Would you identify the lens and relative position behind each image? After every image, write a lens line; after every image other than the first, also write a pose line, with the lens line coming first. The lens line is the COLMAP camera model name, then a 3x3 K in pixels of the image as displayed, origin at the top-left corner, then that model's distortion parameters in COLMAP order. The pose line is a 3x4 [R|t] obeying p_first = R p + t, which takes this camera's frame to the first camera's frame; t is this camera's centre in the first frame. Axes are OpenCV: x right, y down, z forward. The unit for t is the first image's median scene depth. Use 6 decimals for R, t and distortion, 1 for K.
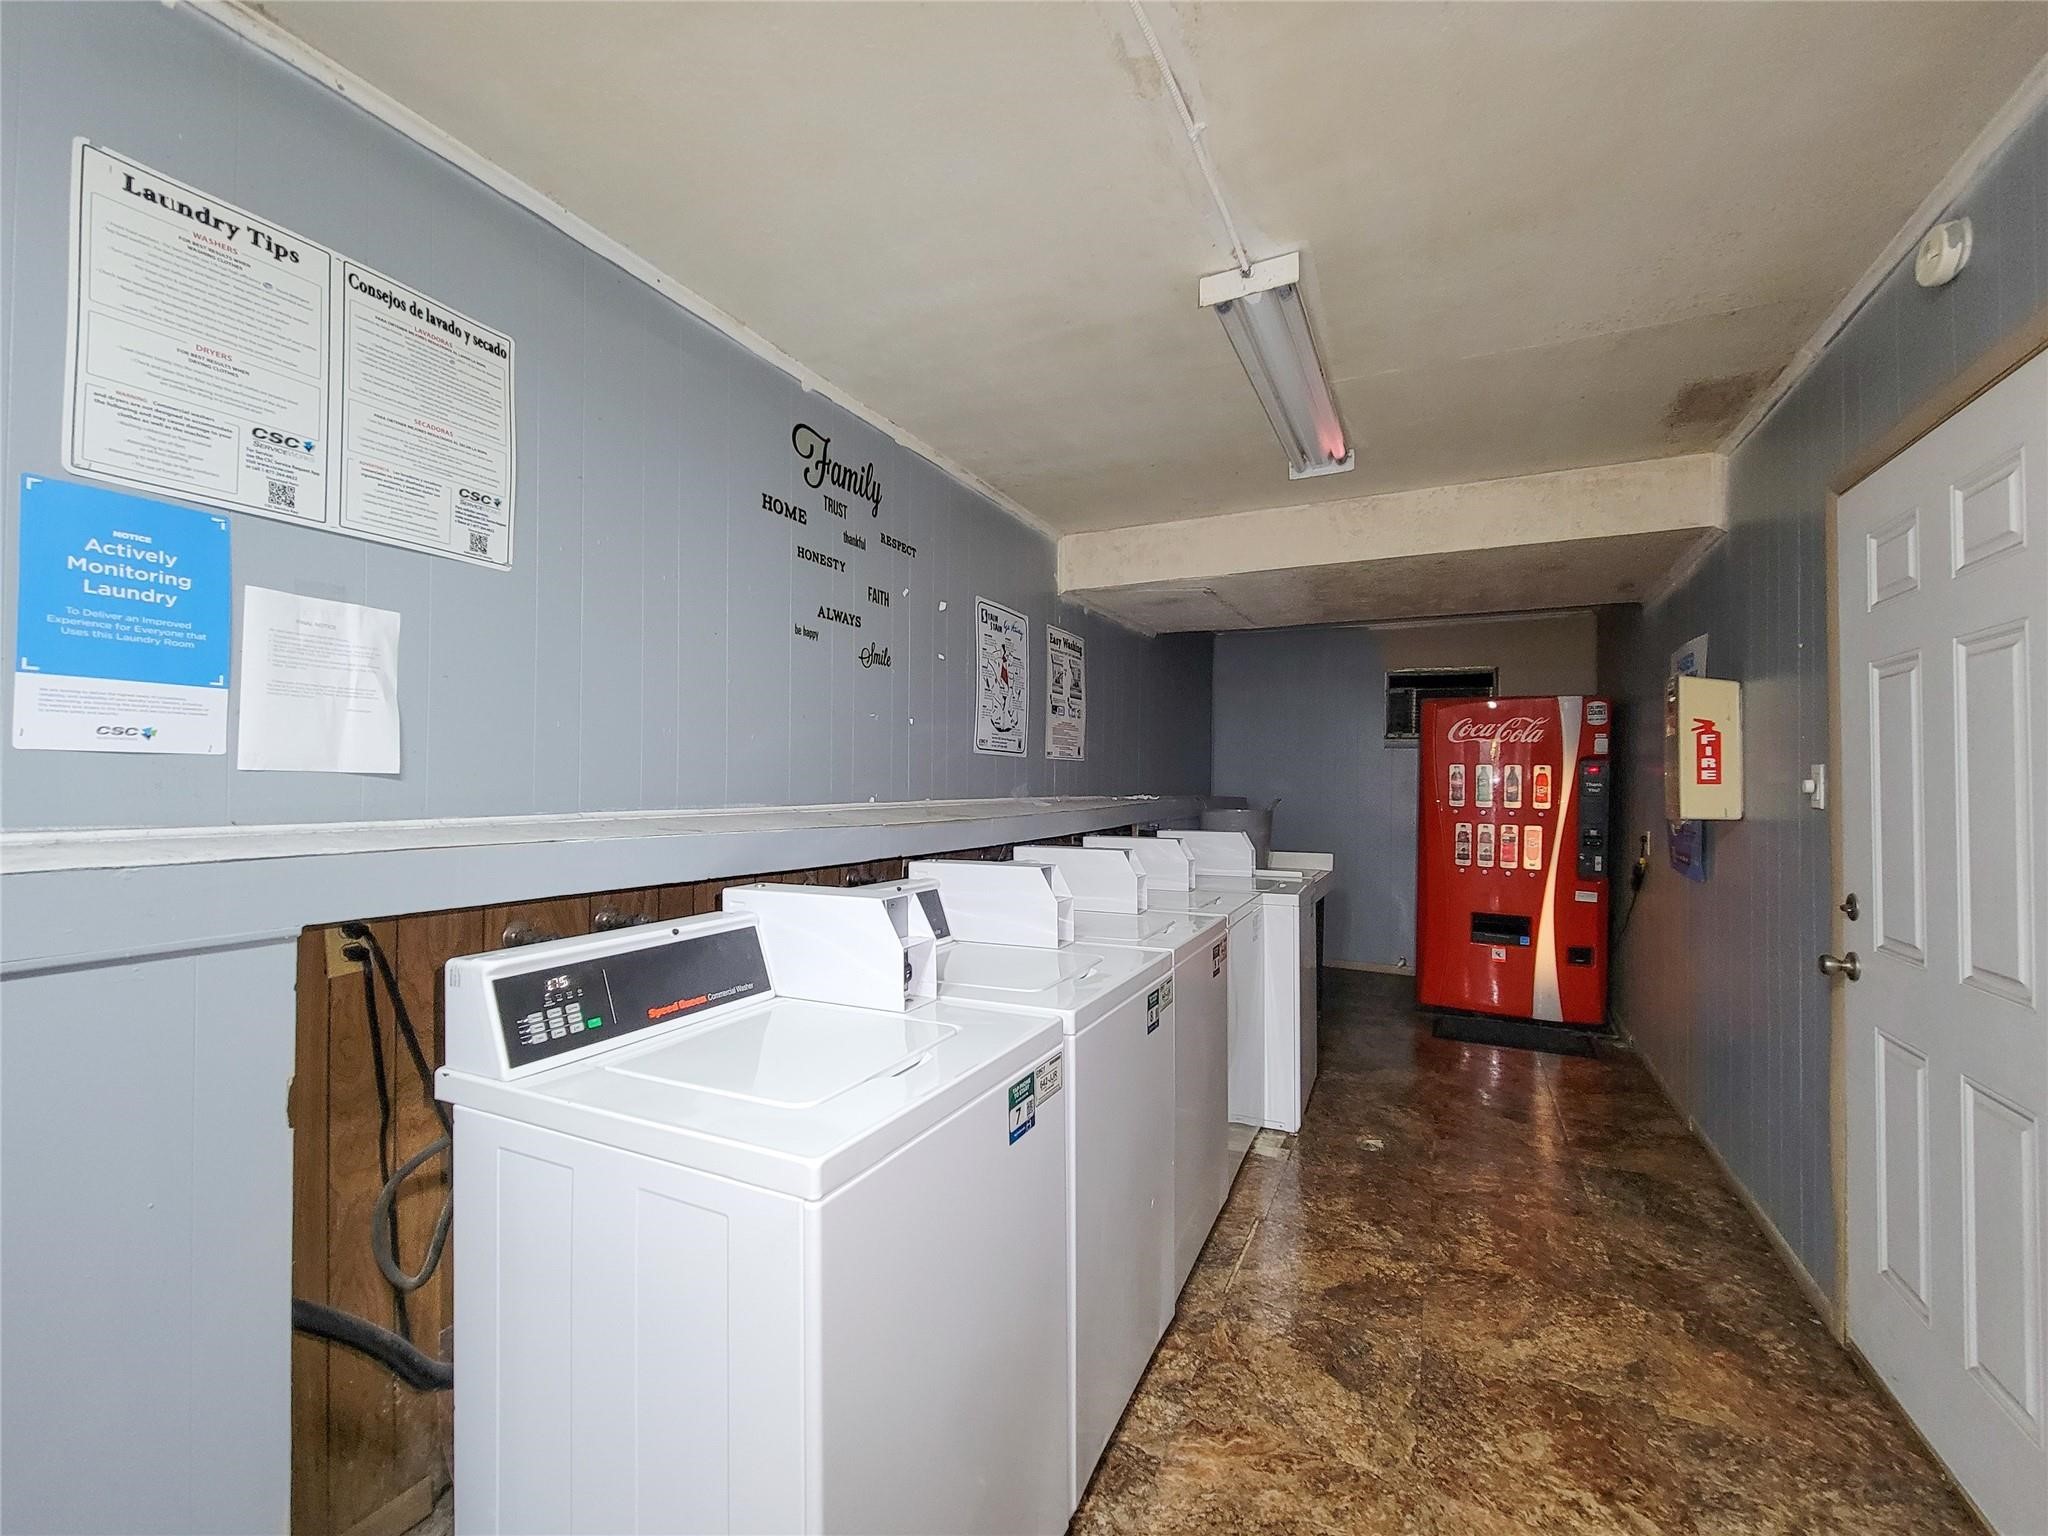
lens RADIAL K [[872.6, 0, 1024.0], [0, 872.6, 768.0], [0, 0, 1]] dist [0.008088, -0.004478]
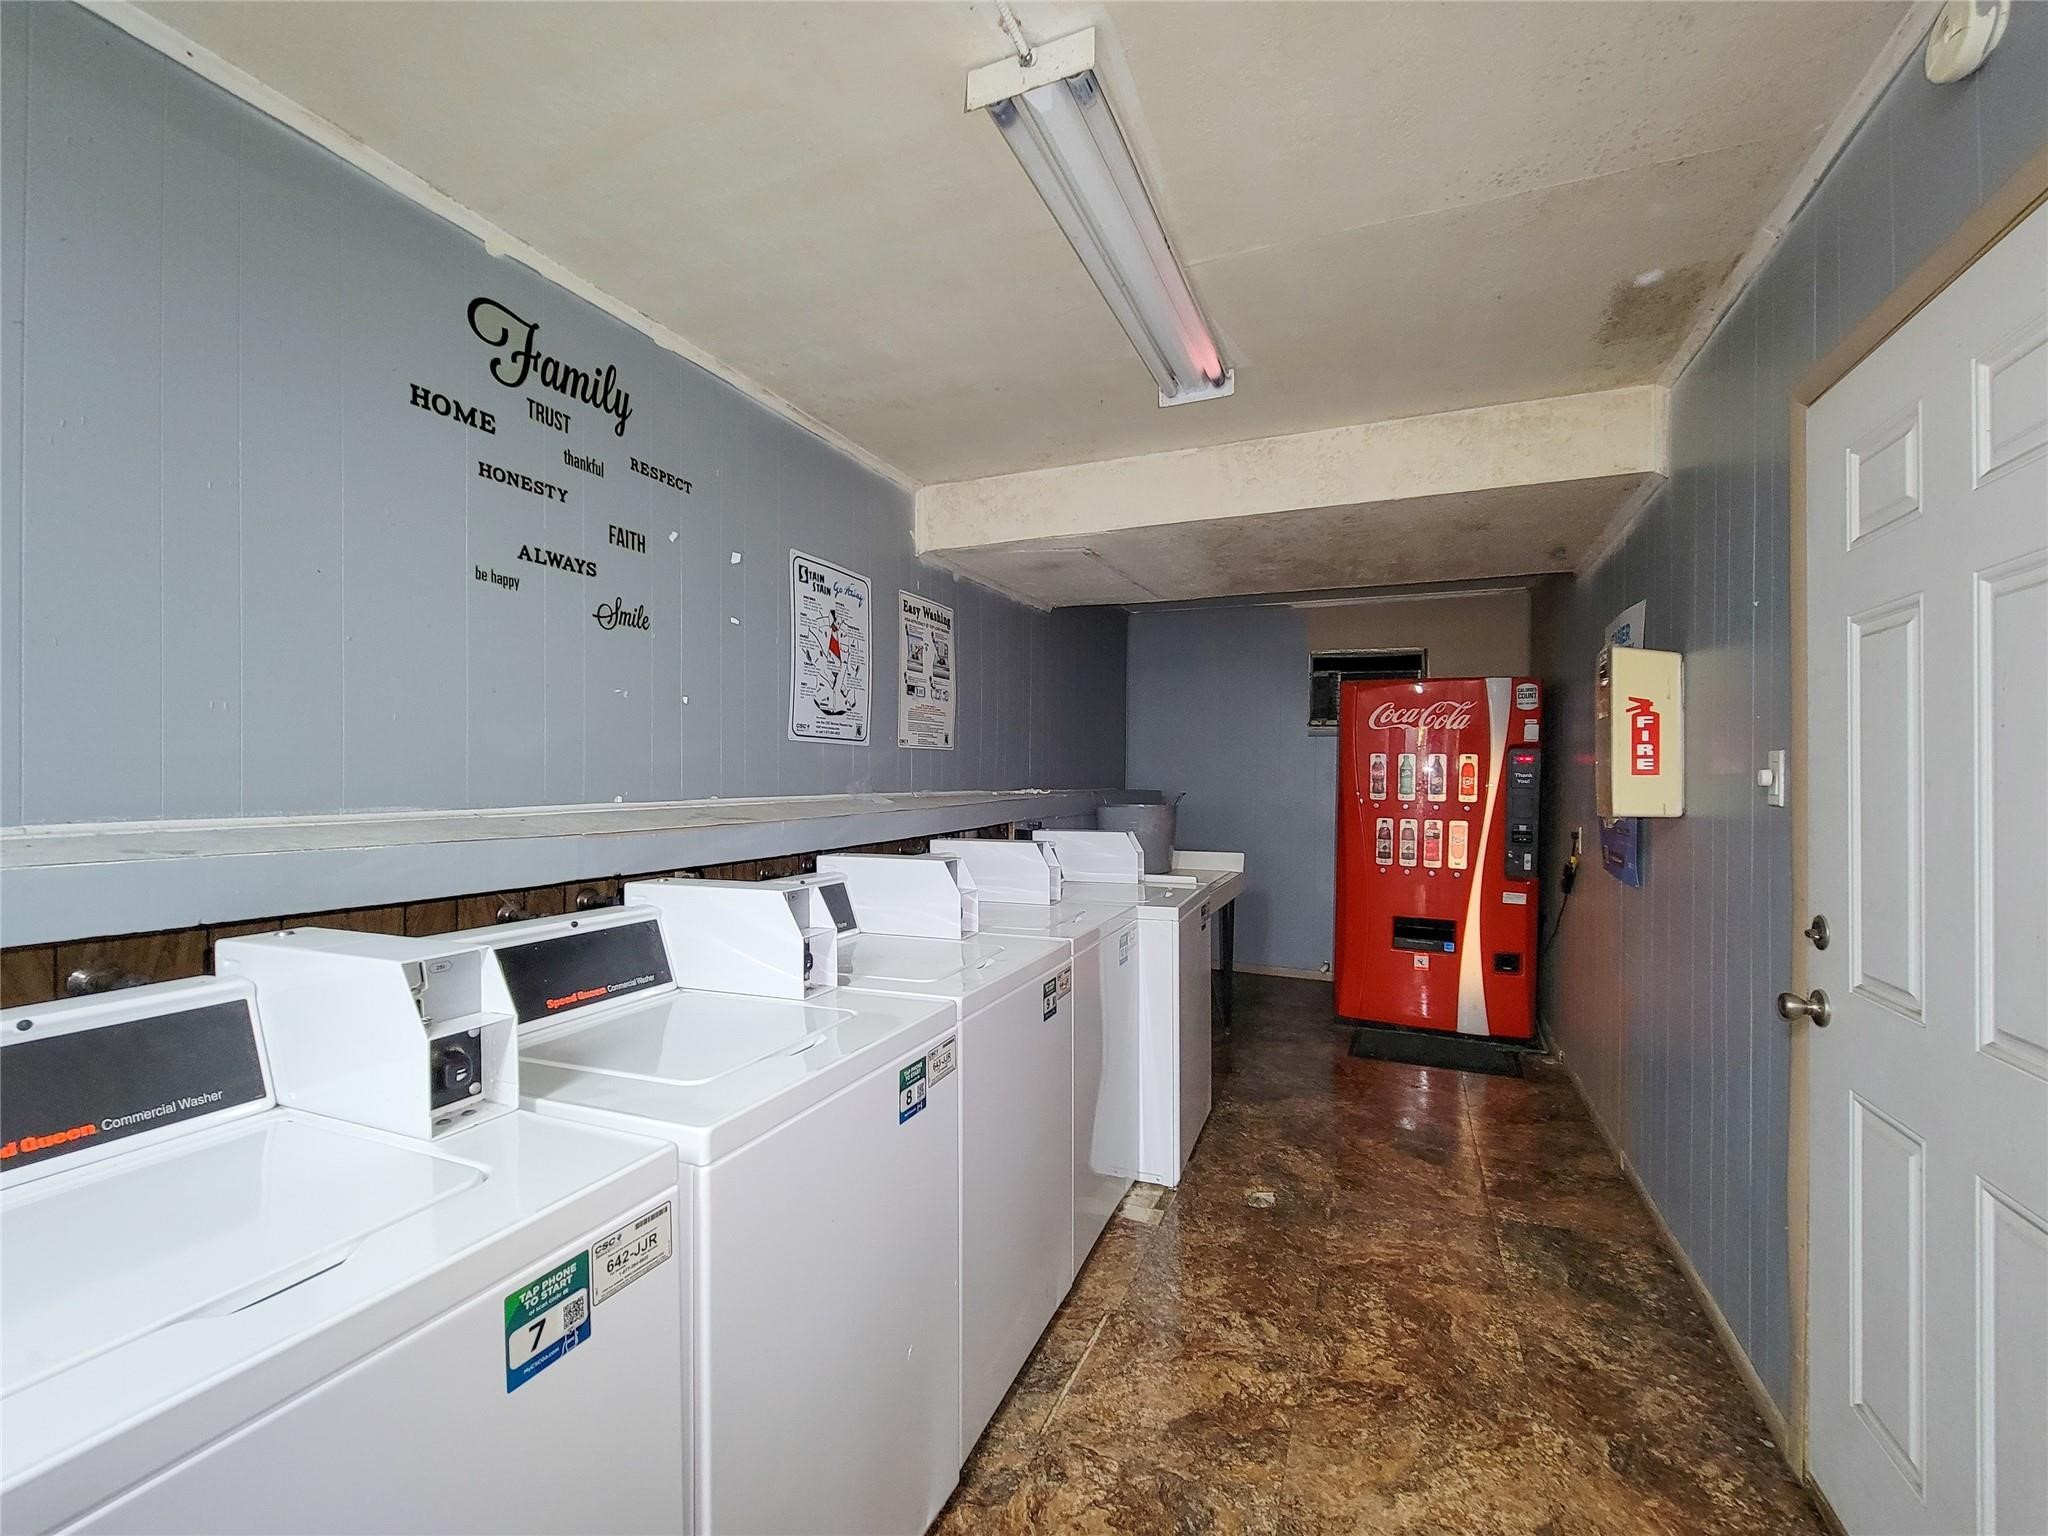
lens RADIAL K [[887.8, 0, 1023.4], [0, 887.8, 773.5], [0, 0, 1]] dist [0.008952, -0.004862]
pose [[0.998523, -0.003591, 0.054207, 0.136663], [0.002727, 0.999868, 0.015997, 0.001548], [-0.054257, -0.015826, 0.998402, 0.174505]]
